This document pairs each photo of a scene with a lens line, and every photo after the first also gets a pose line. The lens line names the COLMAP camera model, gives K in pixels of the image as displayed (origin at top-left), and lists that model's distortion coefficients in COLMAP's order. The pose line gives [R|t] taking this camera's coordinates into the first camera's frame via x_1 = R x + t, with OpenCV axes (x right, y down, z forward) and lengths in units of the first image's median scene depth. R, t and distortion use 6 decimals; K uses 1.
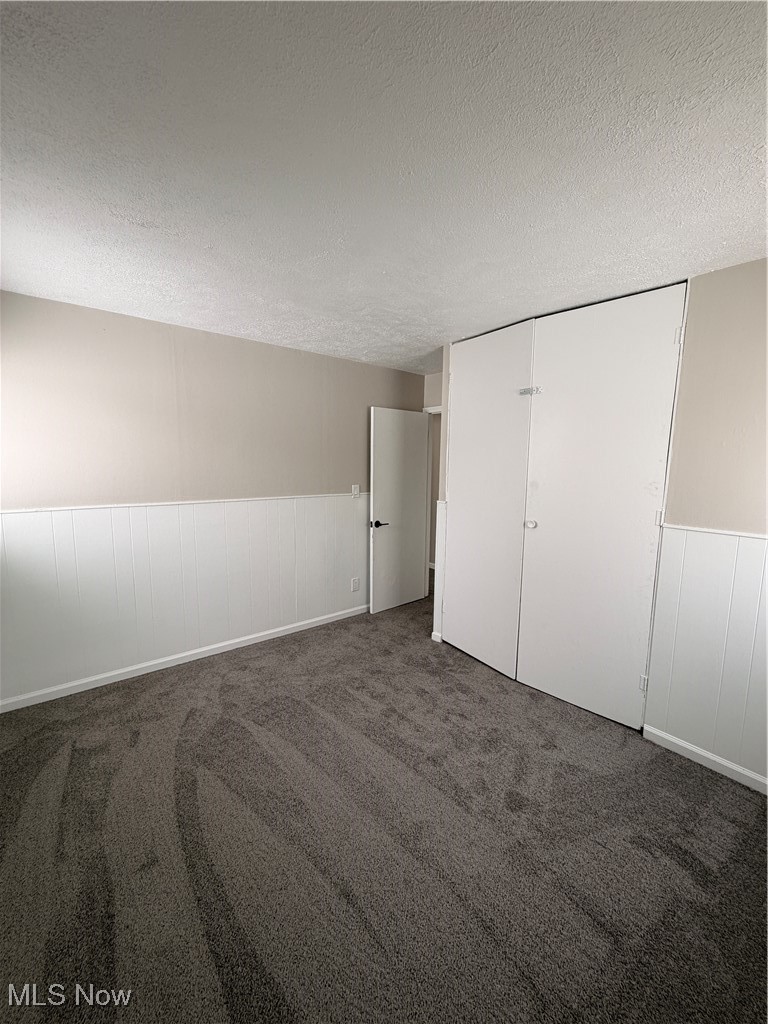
lens RADIAL K [[407.0, 0, 382.8], [0, 407.0, 509.6], [0, 0, 1]] dist [-0.000896, 0.000011]
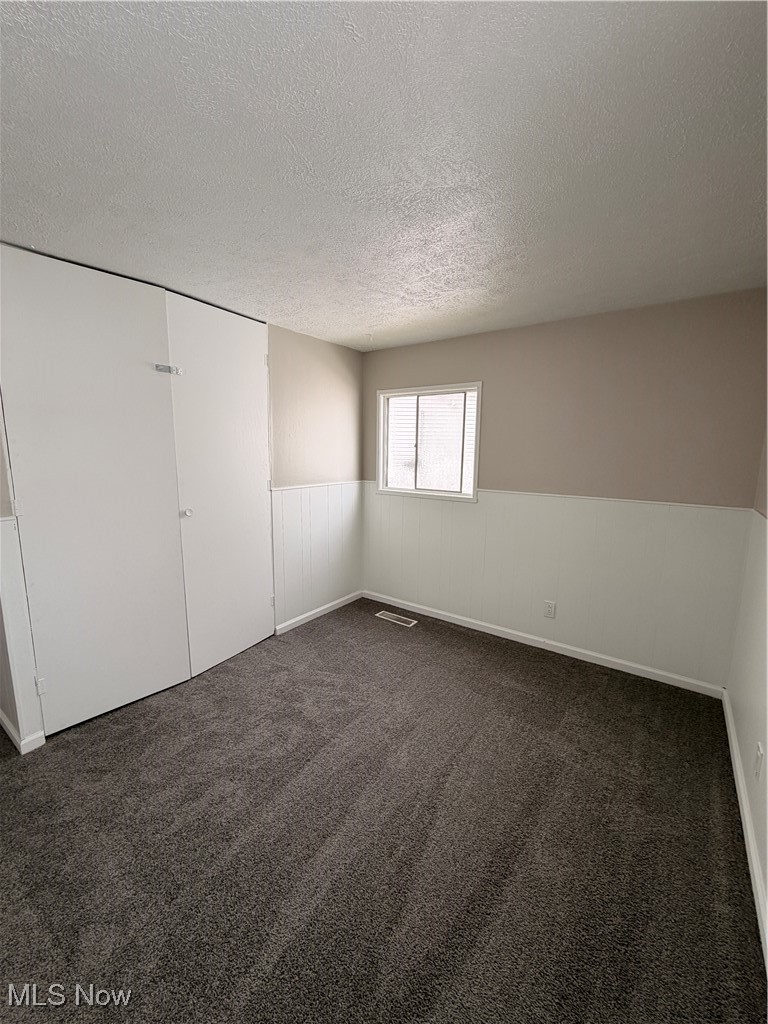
lens RADIAL K [[407.0, 0, 382.8], [0, 407.0, 509.6], [0, 0, 1]] dist [-0.000896, 0.000011]
pose [[-0.253028, -0.159196, 0.954271, -0.688892], [0.105088, 0.976010, 0.190687, -0.107803], [-0.961735, 0.148532, -0.230228, 0.800034]]
